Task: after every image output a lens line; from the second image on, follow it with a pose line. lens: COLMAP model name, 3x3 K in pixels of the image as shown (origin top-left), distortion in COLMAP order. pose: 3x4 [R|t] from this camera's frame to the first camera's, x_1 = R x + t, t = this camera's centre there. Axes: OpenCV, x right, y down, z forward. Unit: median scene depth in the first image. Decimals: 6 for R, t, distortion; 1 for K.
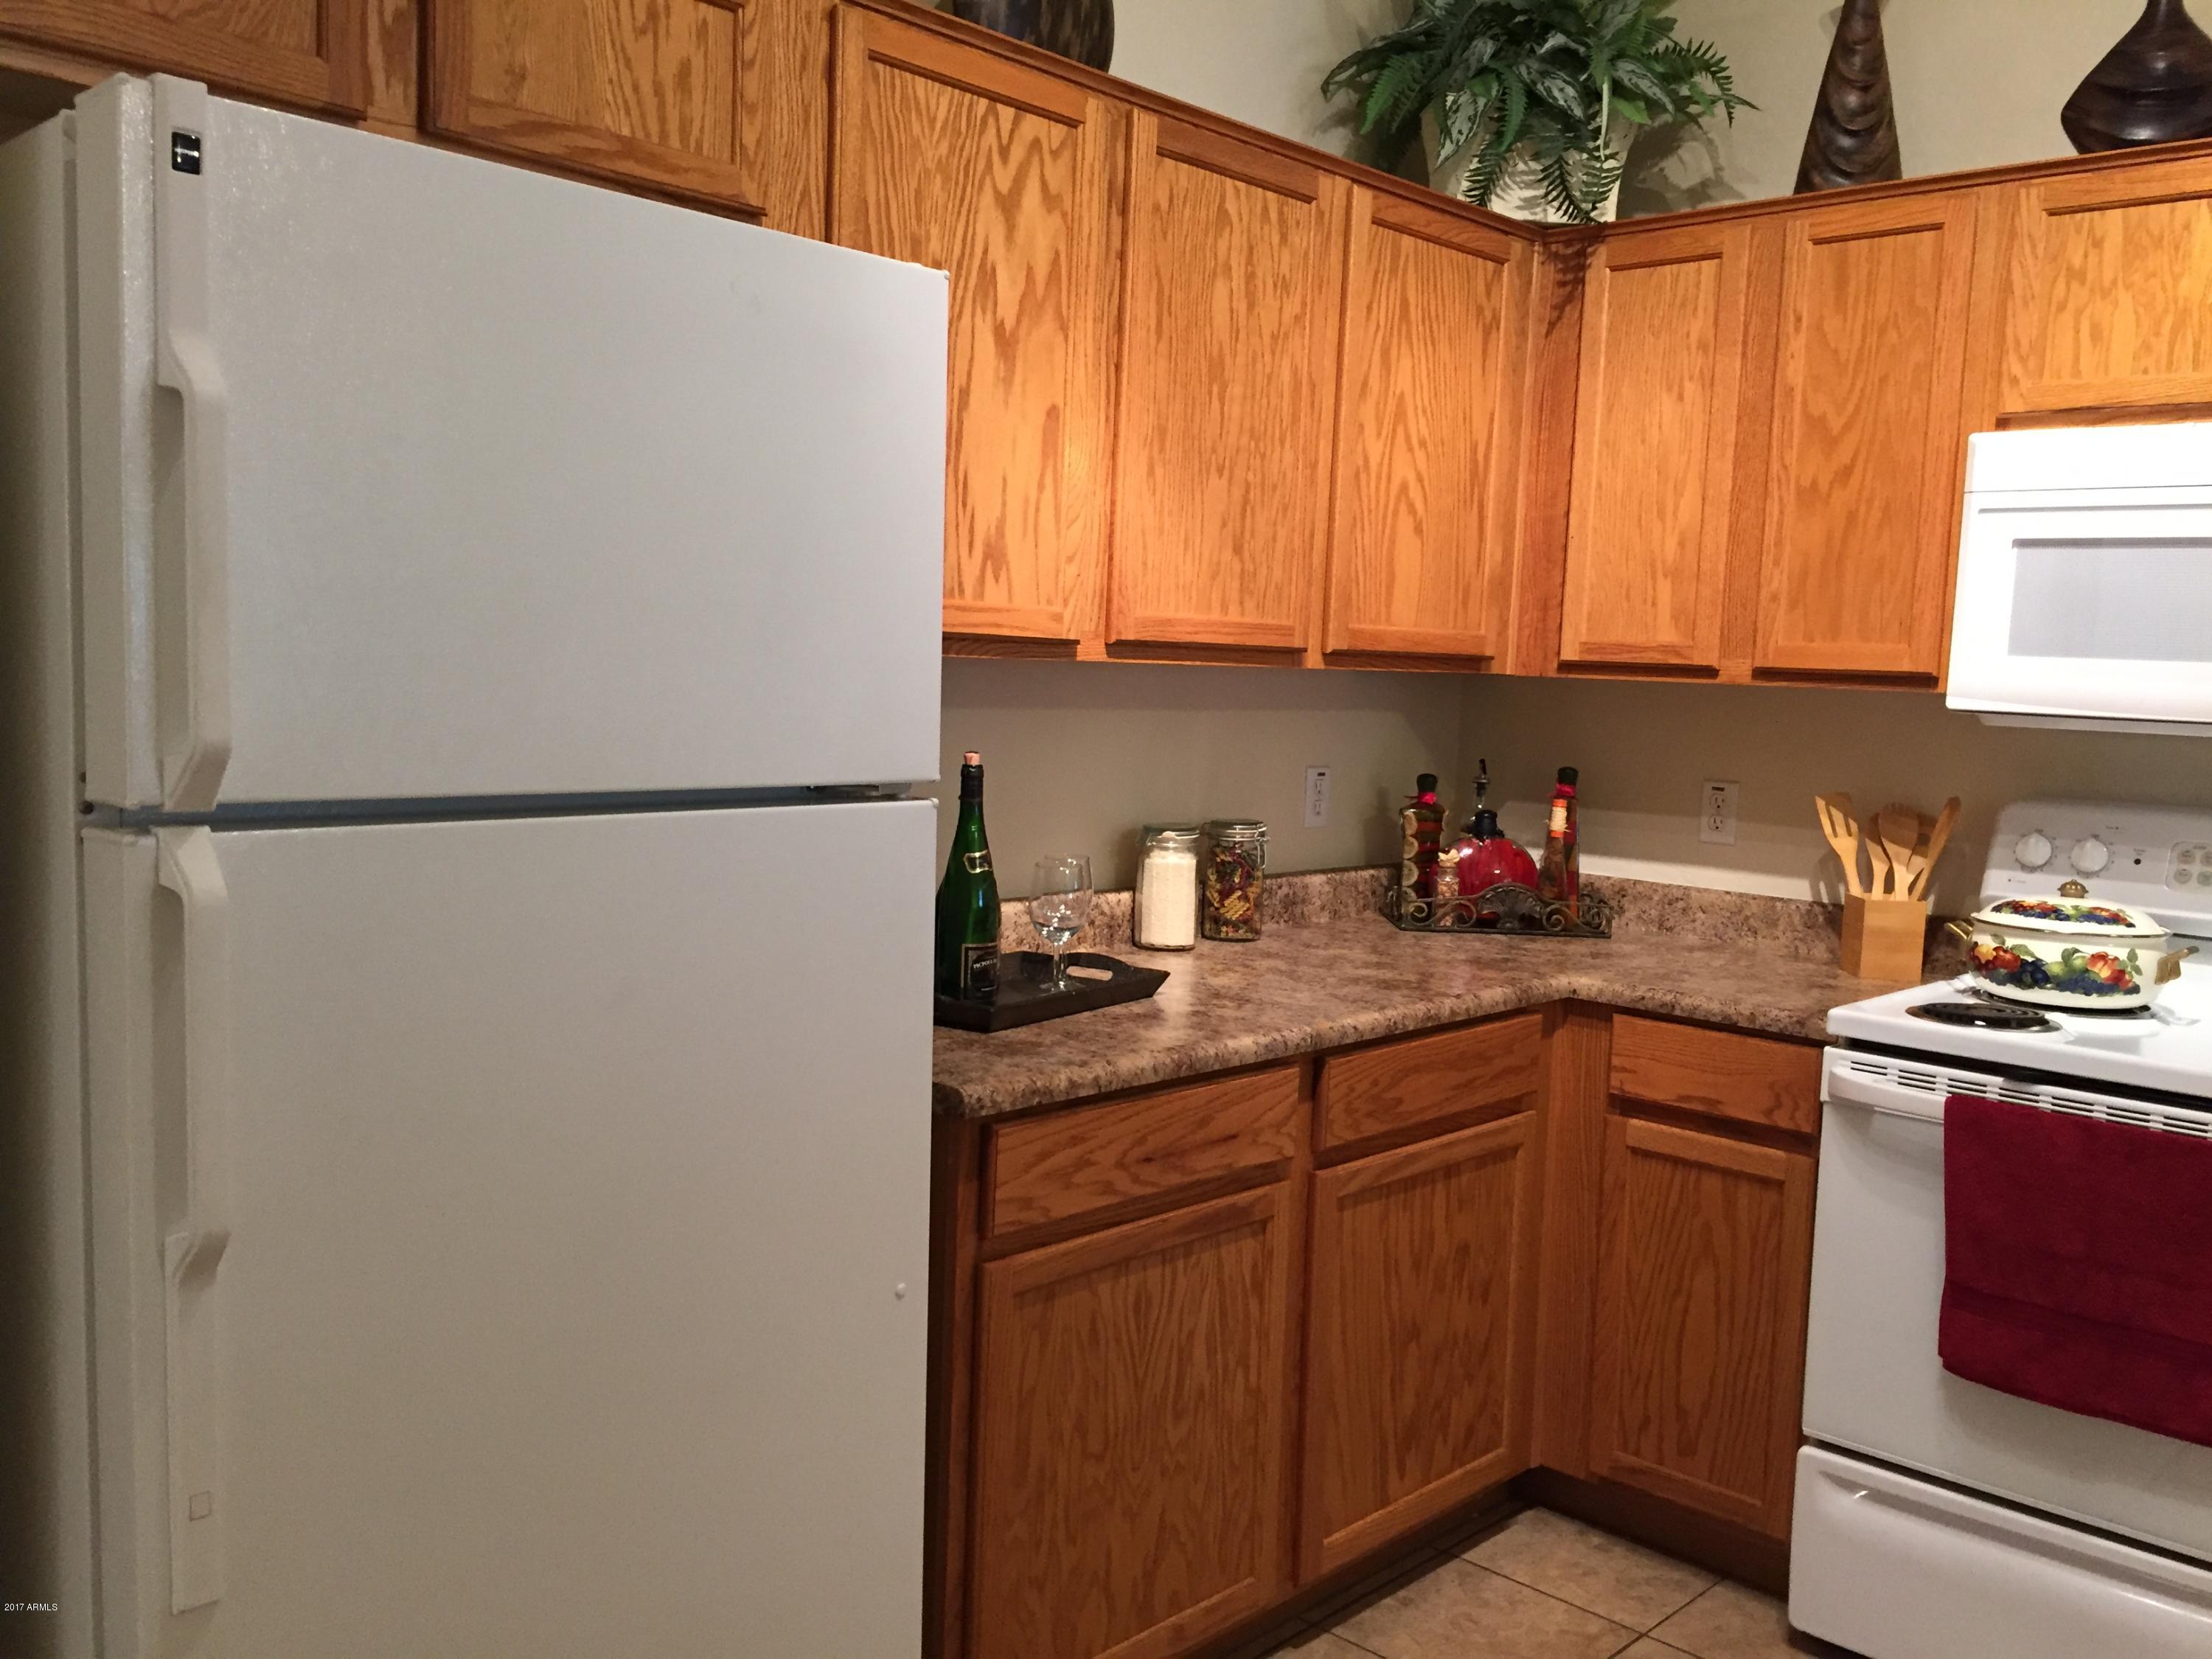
lens RADIAL K [[1887.4, 0, 1102.3], [0, 1887.4, 818.1], [0, 0, 1]] dist [0.085238, -0.112097]
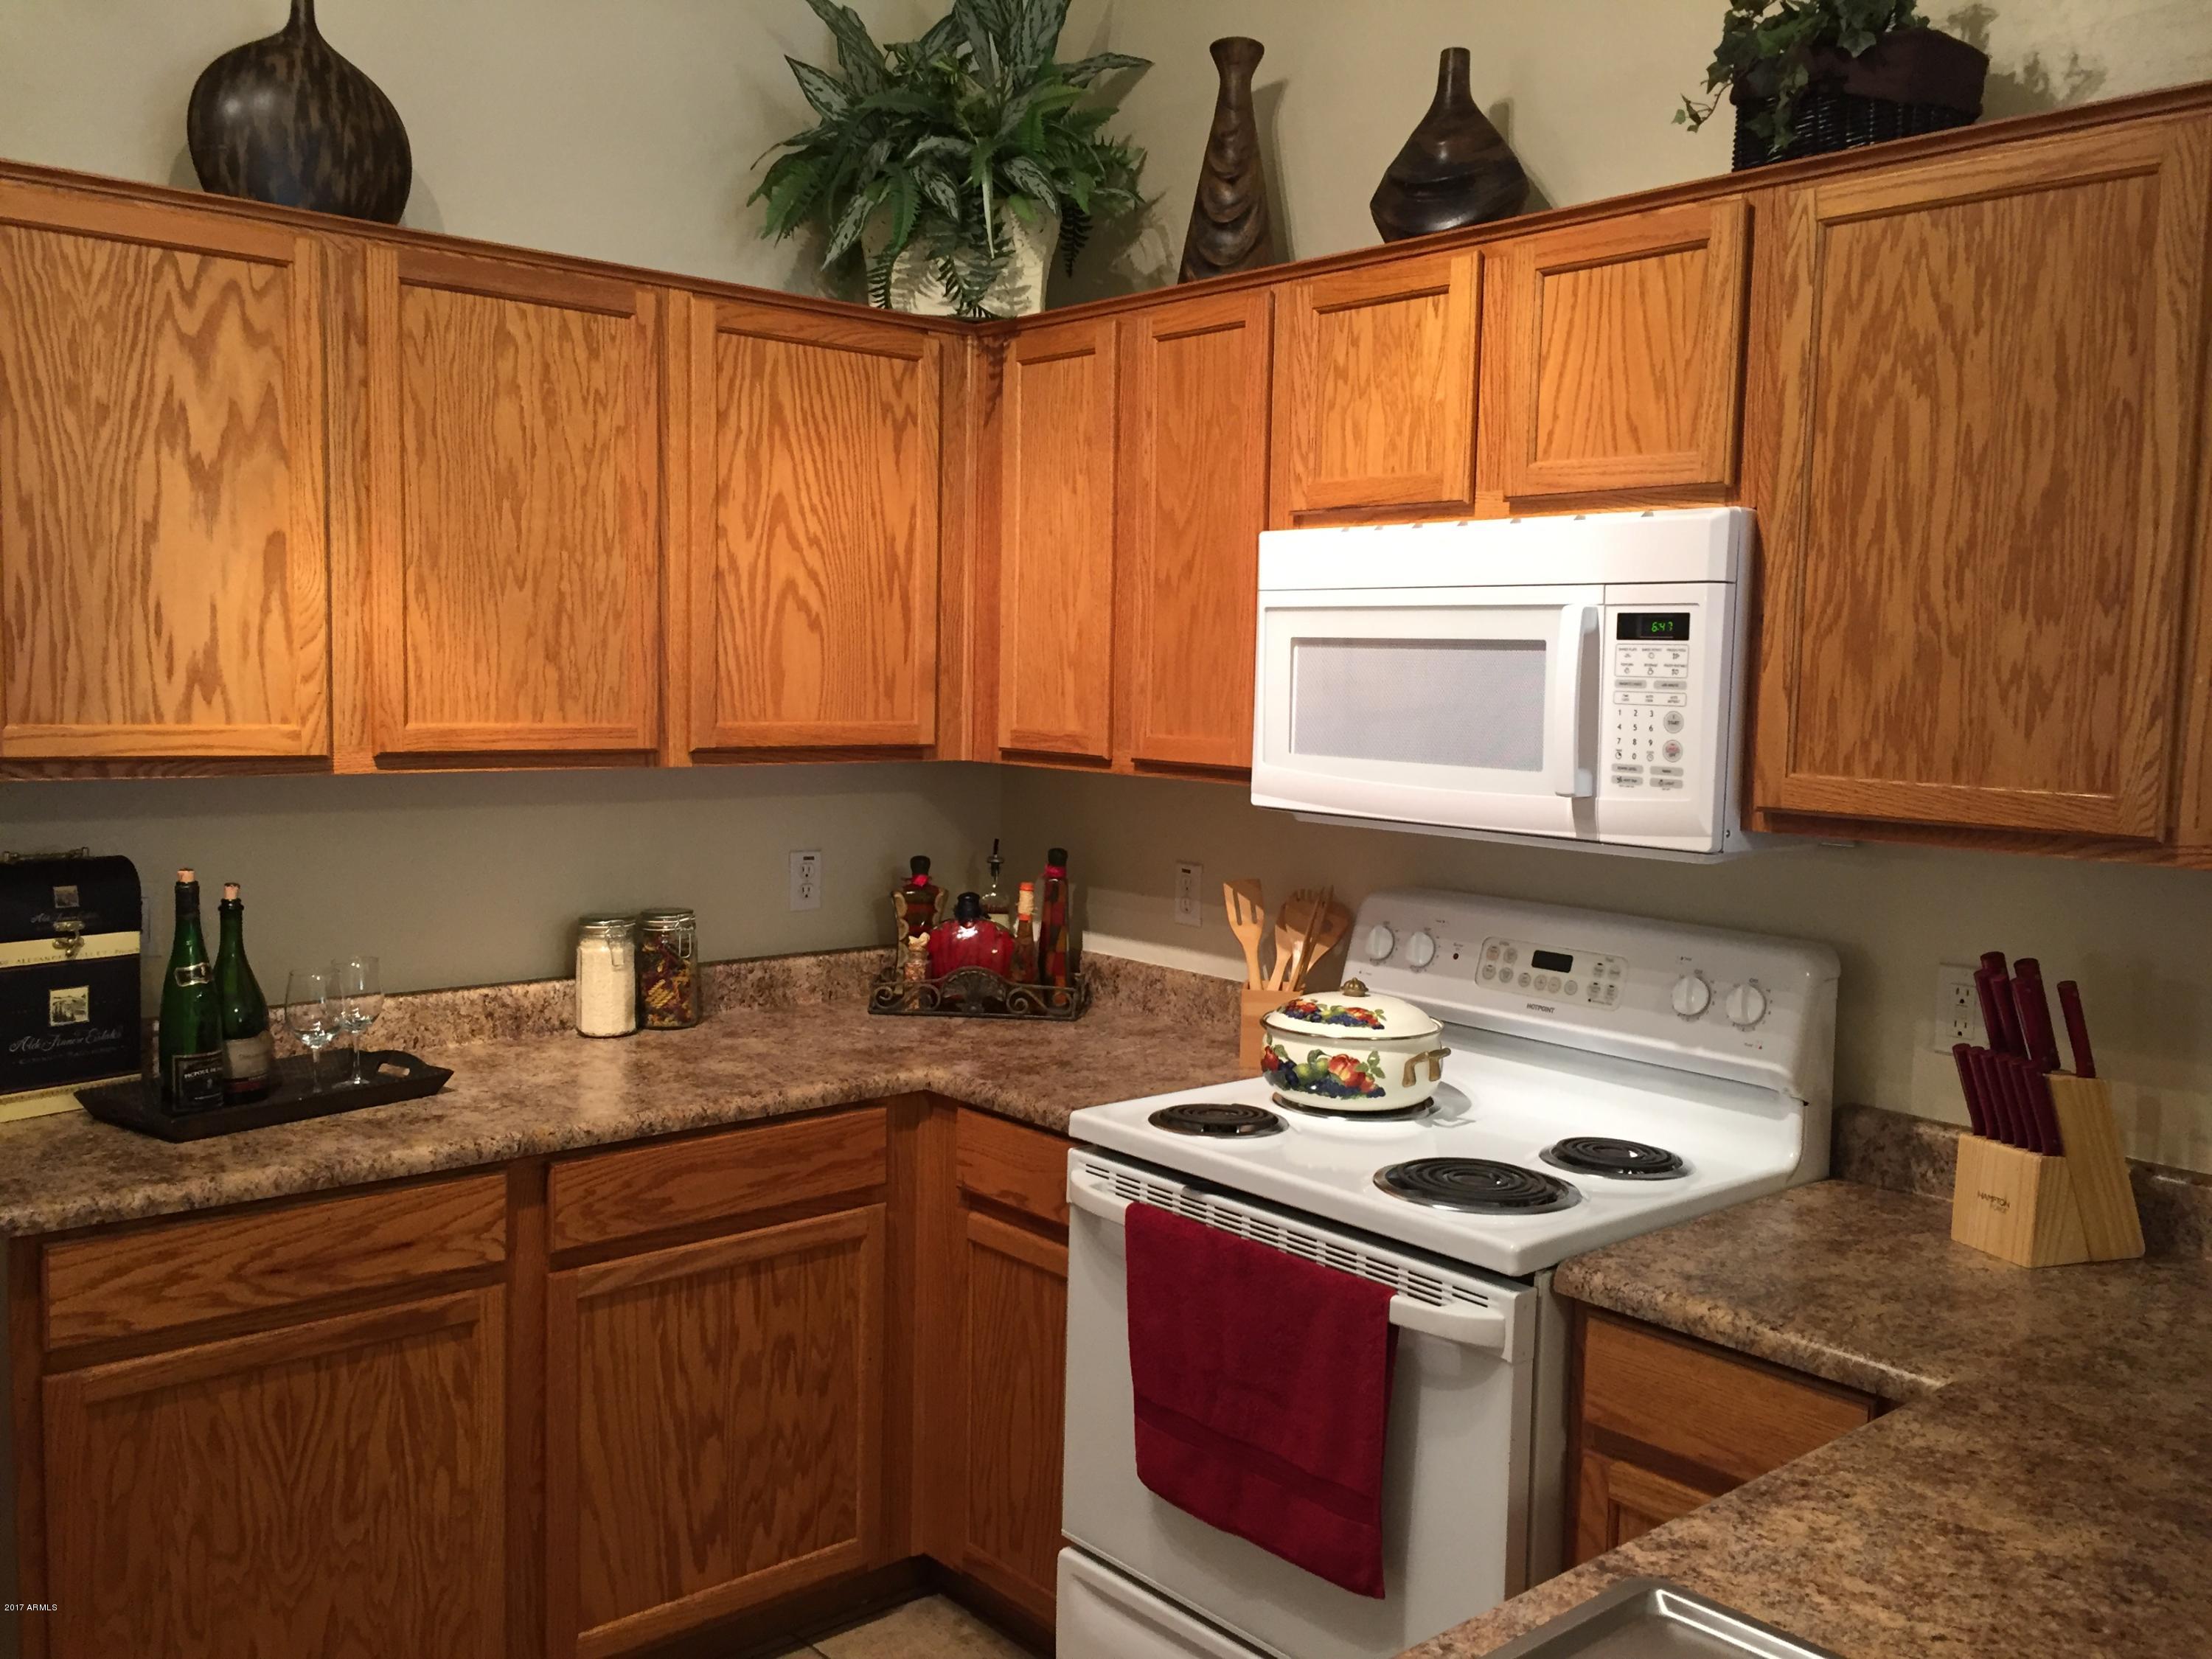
lens RADIAL K [[1887.4, 0, 1102.3], [0, 1887.4, 818.1], [0, 0, 1]] dist [0.085238, -0.112097]
pose [[0.994932, -0.009572, -0.100089, 0.450417], [0.008699, 0.999920, -0.009159, -0.040890], [0.100169, 0.008242, 0.994936, 0.005888]]
